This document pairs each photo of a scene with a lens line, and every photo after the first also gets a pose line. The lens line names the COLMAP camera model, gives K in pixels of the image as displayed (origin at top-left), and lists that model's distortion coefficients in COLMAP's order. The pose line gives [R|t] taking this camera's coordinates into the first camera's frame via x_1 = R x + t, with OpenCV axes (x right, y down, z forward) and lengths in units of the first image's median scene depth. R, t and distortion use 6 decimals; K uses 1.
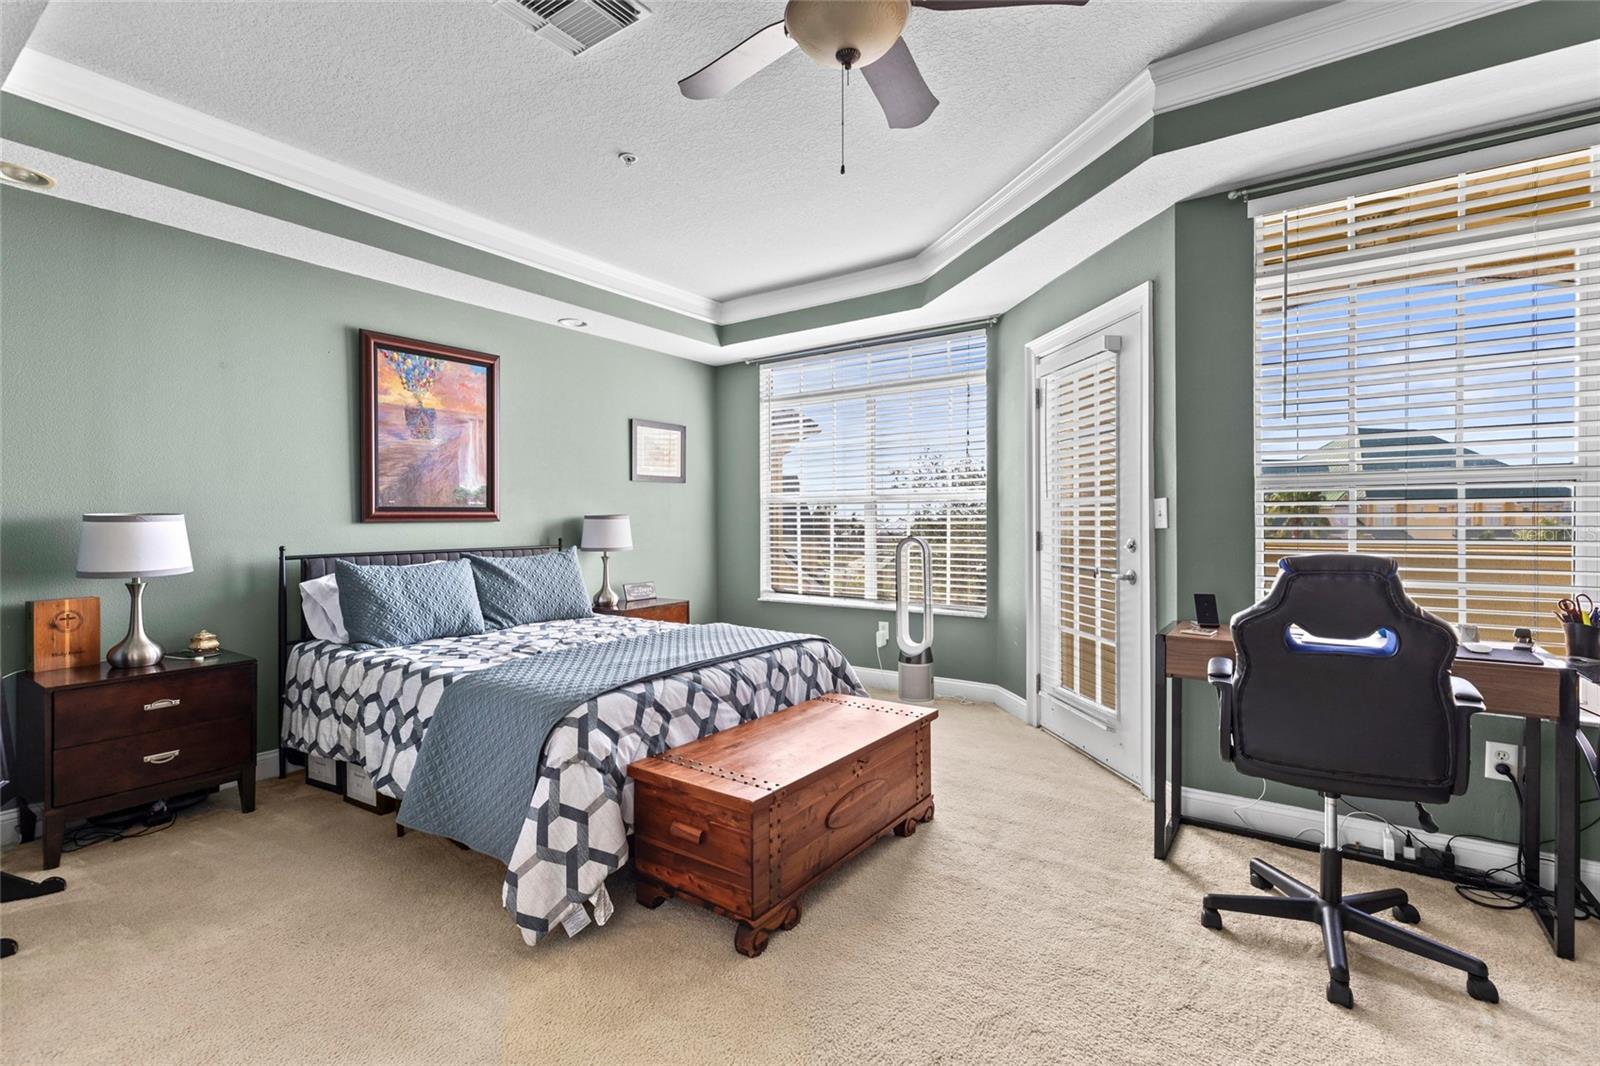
lens RADIAL K [[730.0, 0, 795.2], [0, 730.0, 531.8], [0, 0, 1]] dist [0.003589, 0.000116]
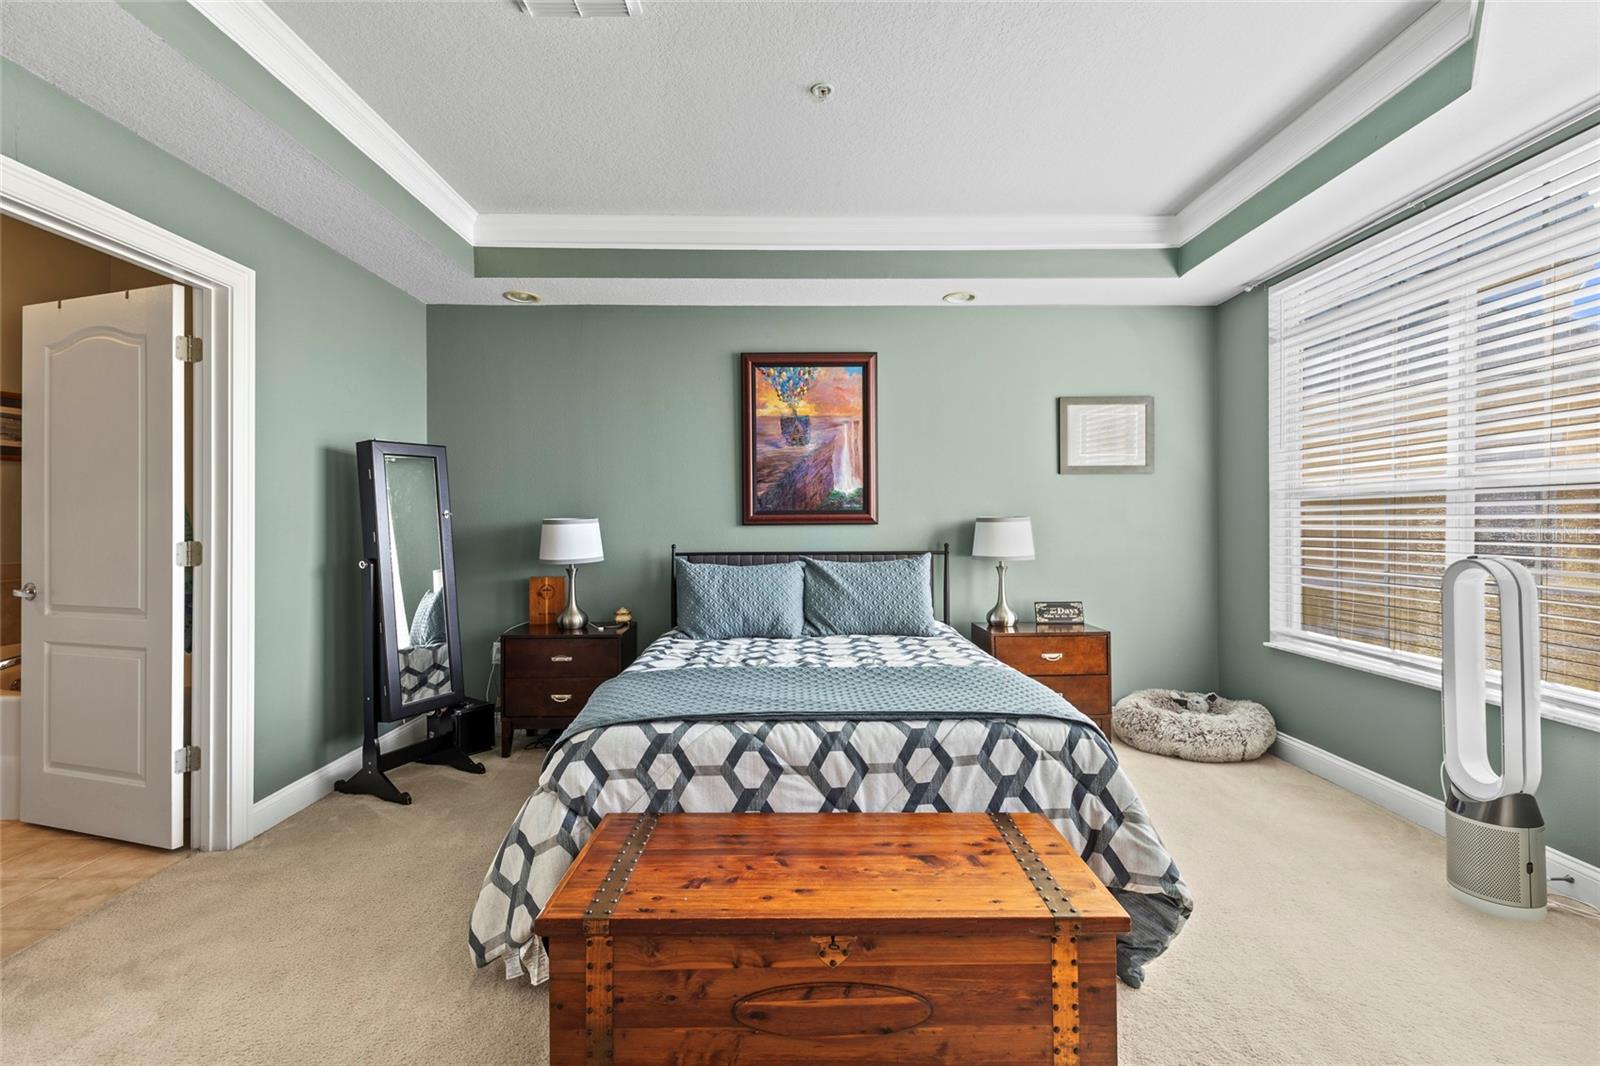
lens RADIAL K [[725.6, 0, 799.1], [0, 725.6, 522.7], [0, 0, 1]] dist [0.003472, -0.000192]
pose [[0.585771, 0.002330, -0.810474, 0.350174], [-0.013412, 0.999887, -0.006819, -0.009778], [0.810366, 0.014864, 0.585736, 0.408399]]
